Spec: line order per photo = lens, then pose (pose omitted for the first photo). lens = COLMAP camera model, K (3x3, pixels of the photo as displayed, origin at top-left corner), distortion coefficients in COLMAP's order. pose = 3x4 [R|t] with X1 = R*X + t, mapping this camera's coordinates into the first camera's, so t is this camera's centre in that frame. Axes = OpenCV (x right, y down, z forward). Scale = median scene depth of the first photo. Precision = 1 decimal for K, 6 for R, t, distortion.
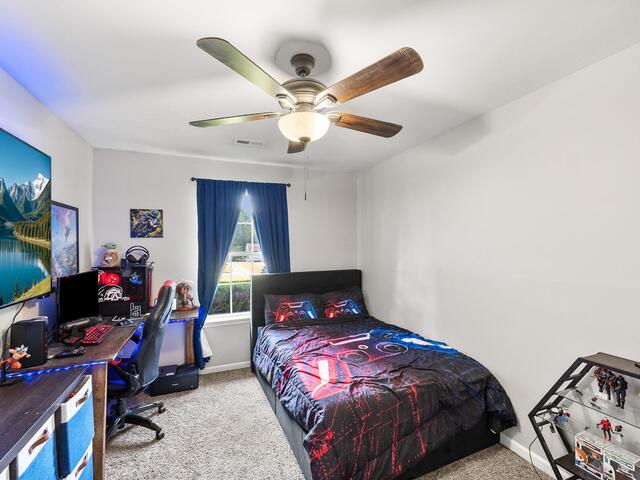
lens RADIAL K [[285.8, 0, 286.9], [0, 285.8, 248.3], [0, 0, 1]] dist [-0.000414, -0.000095]
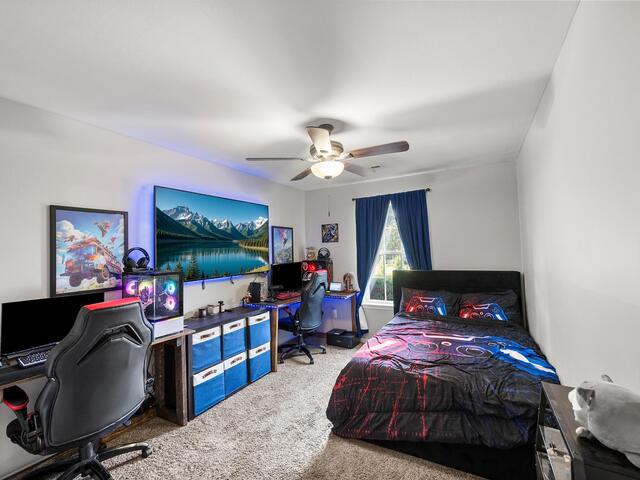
lens RADIAL K [[284.5, 0, 320.0], [0, 284.5, 240.0], [0, 0, 1]] dist [0.000020, -0.000016]
pose [[0.618413, -0.035690, -0.785042, 0.728103], [0.014894, 0.999321, -0.033699, 0.001140], [0.785712, 0.009148, 0.618525, 0.007408]]
